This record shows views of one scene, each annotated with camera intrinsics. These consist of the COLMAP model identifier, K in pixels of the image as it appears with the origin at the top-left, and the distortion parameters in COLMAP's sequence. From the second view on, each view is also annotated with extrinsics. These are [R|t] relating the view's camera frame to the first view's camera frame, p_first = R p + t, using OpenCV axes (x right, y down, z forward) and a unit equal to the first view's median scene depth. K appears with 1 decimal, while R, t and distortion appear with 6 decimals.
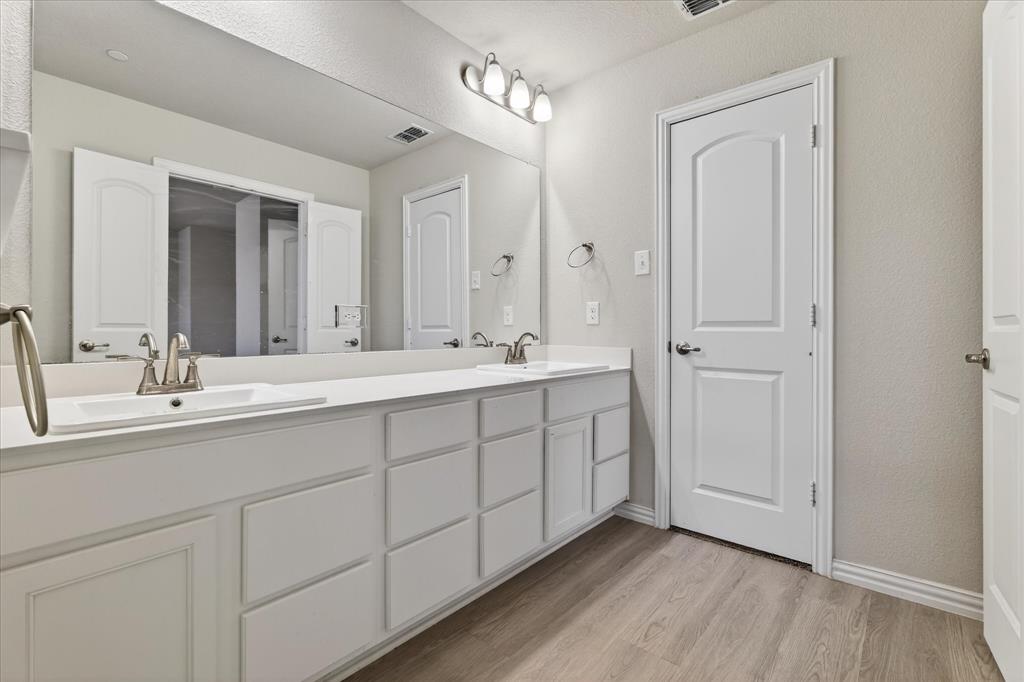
lens RADIAL K [[468.8, 0, 505.0], [0, 468.8, 332.7], [0, 0, 1]] dist [-0.002643, 0.000524]
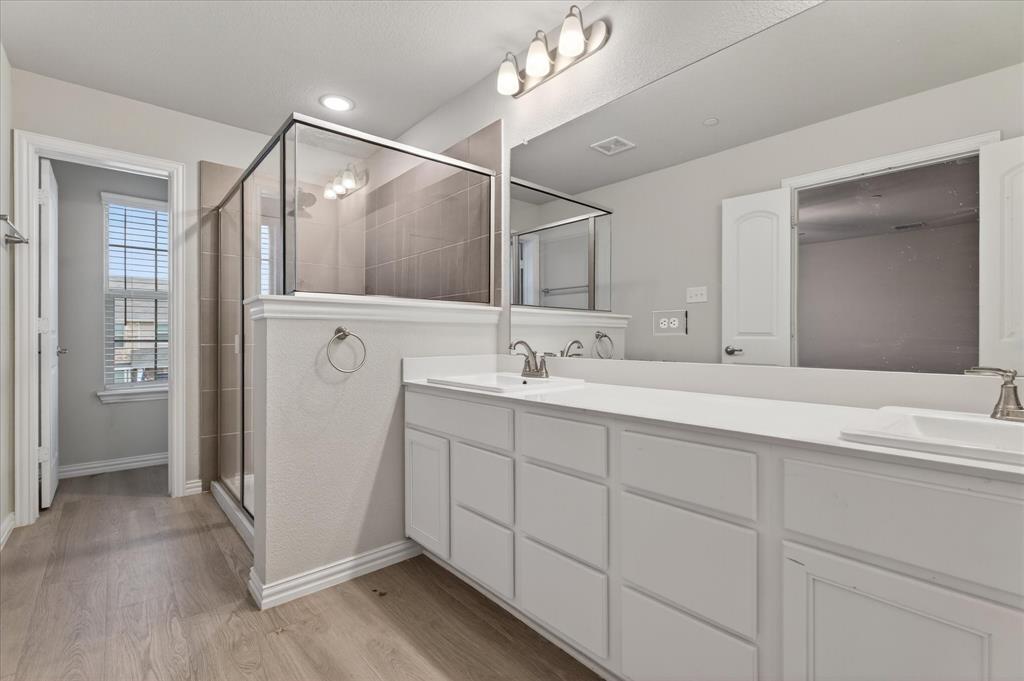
lens RADIAL K [[468.8, 0, 511.6], [0, 468.8, 342.8], [0, 0, 1]] dist [-0.002643, 0.000524]
pose [[-0.142363, 0.007005, -0.989790, 0.458627], [-0.015146, 0.999842, 0.009255, 0.000041], [0.989699, 0.016309, -0.142235, 0.606305]]
